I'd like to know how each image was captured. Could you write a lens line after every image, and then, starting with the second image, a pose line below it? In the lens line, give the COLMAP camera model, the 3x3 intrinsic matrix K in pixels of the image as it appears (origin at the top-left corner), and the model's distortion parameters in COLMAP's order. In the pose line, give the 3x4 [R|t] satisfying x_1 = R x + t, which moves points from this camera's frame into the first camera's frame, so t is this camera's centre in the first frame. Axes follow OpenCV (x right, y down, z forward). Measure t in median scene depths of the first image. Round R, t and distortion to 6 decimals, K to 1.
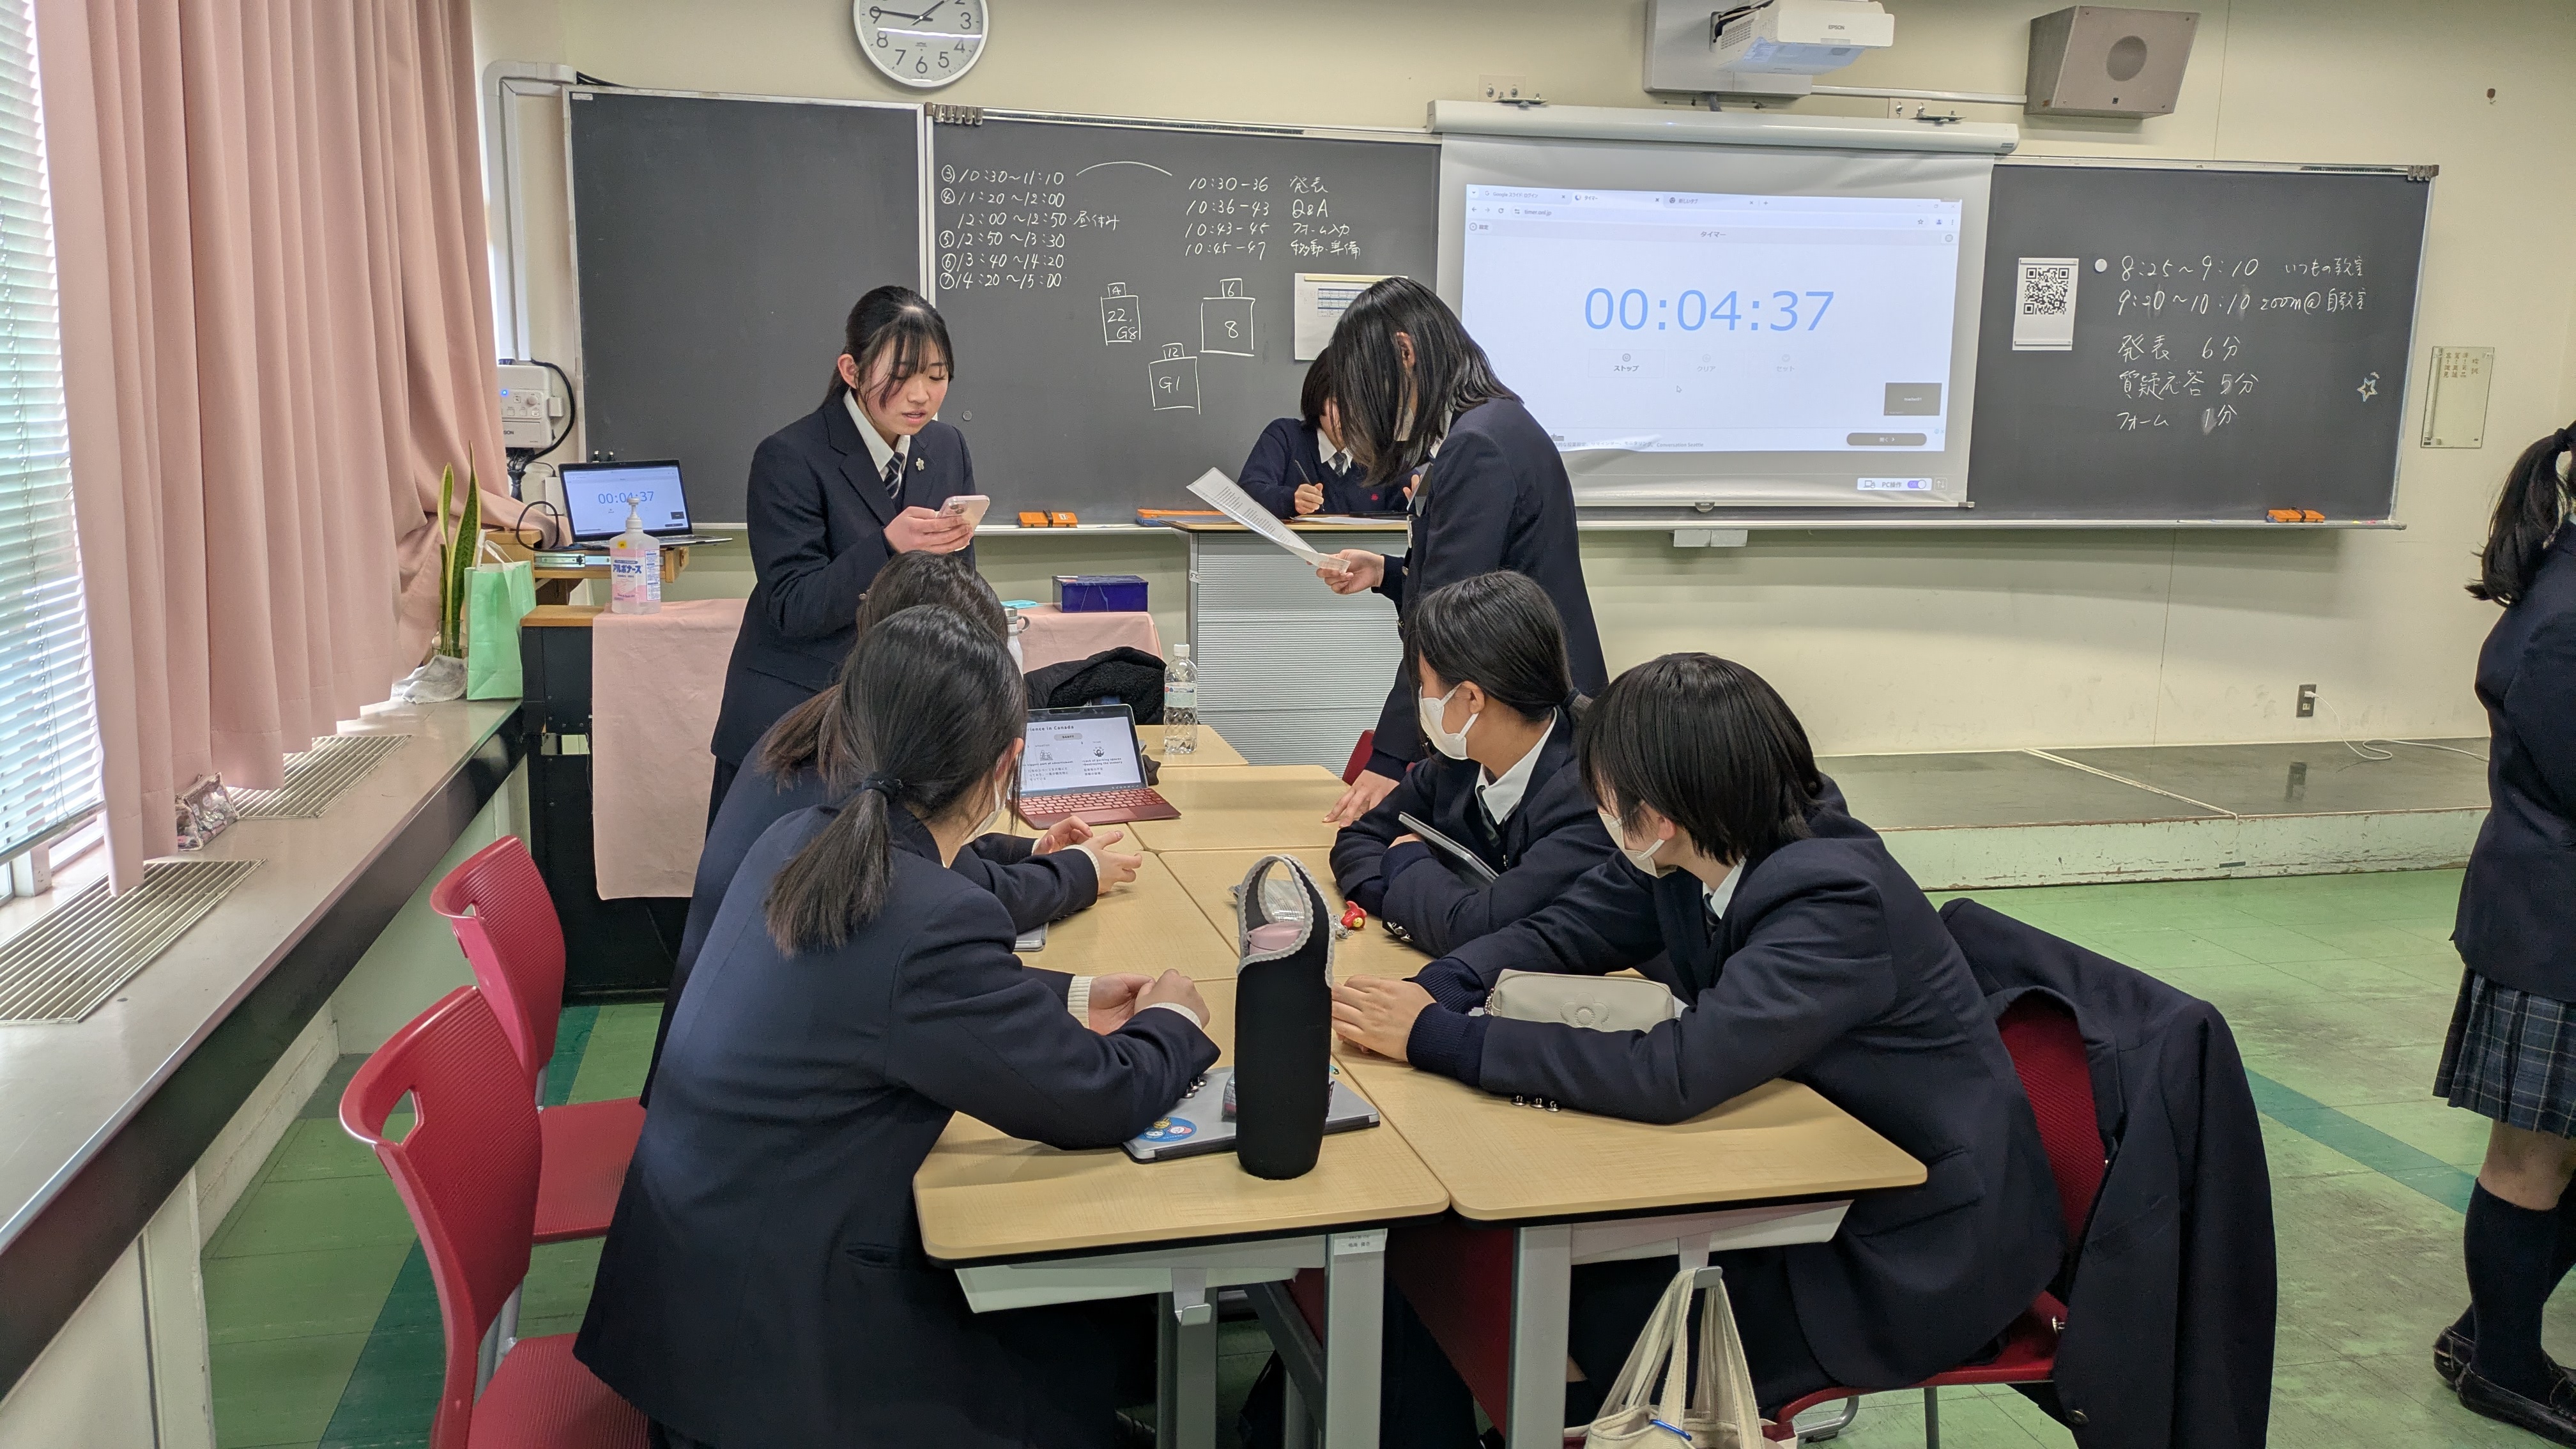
lens RADIAL K [[1938.6, 0, 1288.0], [0, 1938.6, 724.5], [0, 0, 1]] dist [0.072952, -0.155767]
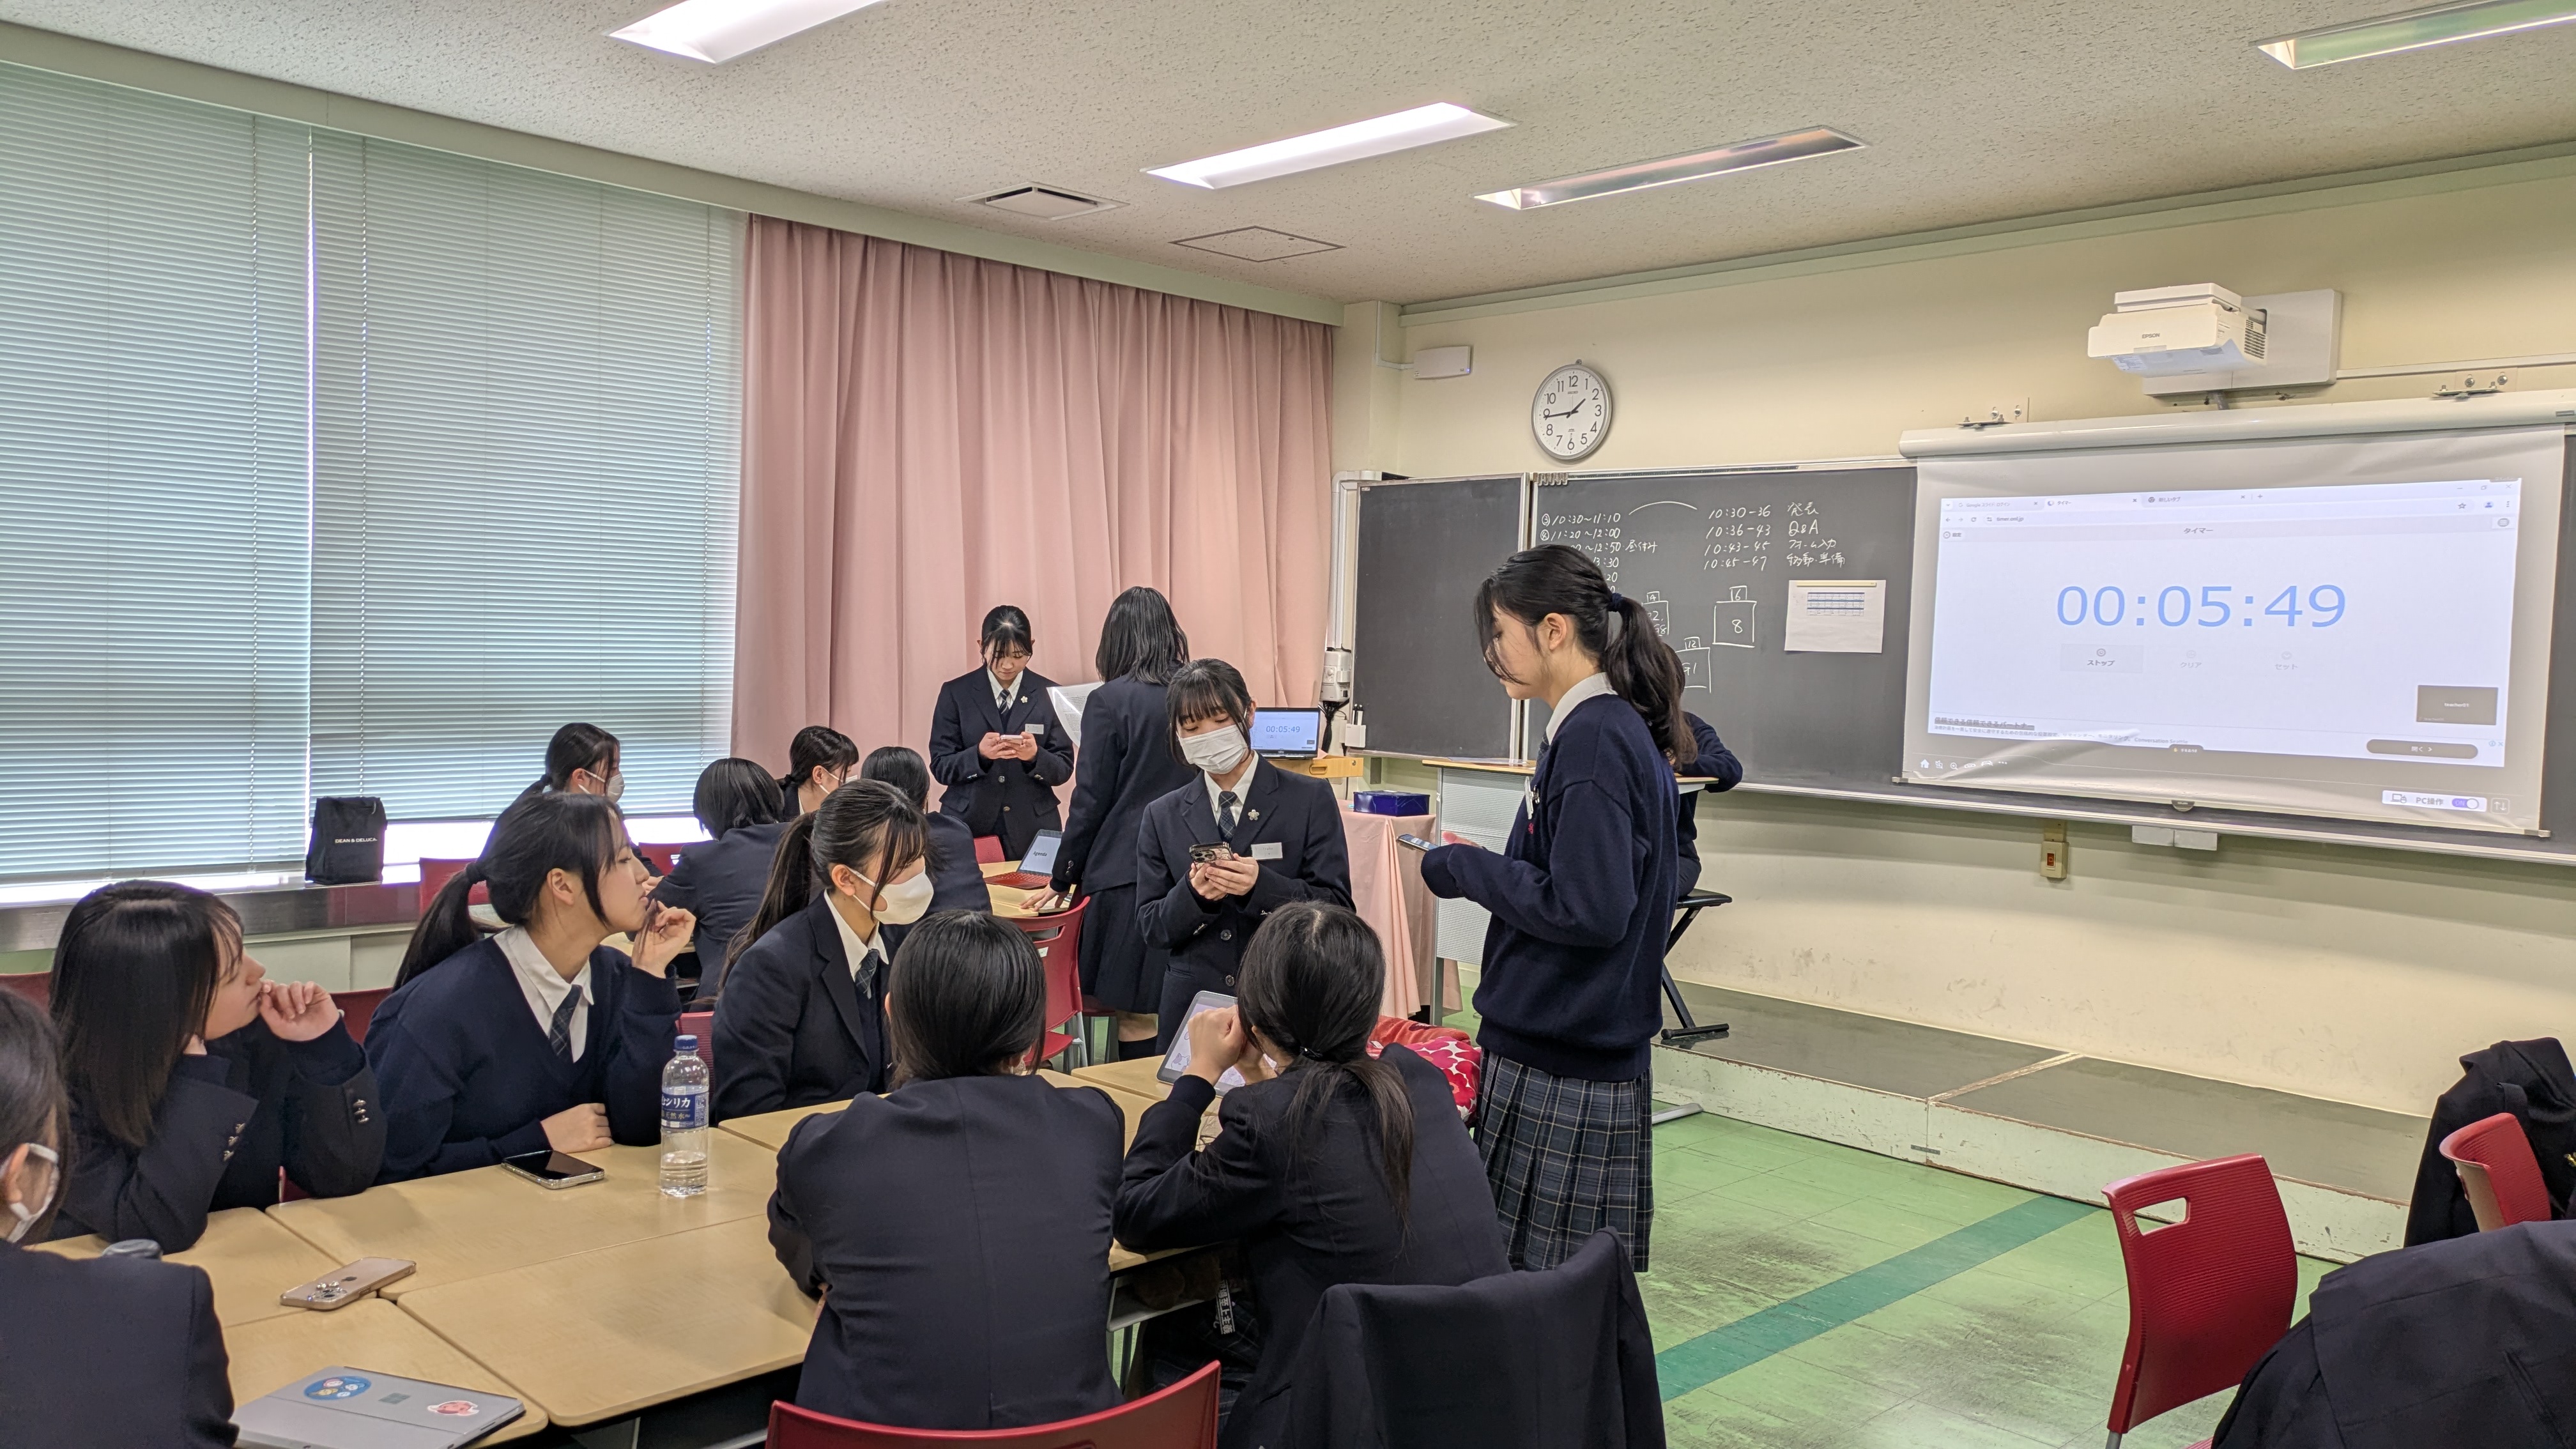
lens RADIAL K [[1938.6, 0, 1288.0], [0, 1938.6, 724.5], [0, 0, 1]] dist [0.072952, -0.155767]
pose [[0.516720, 0.040236, -0.855209, 0.826520], [-0.170044, 0.983818, -0.056455, -0.022142], [0.839098, 0.174595, 0.515200, 0.126864]]
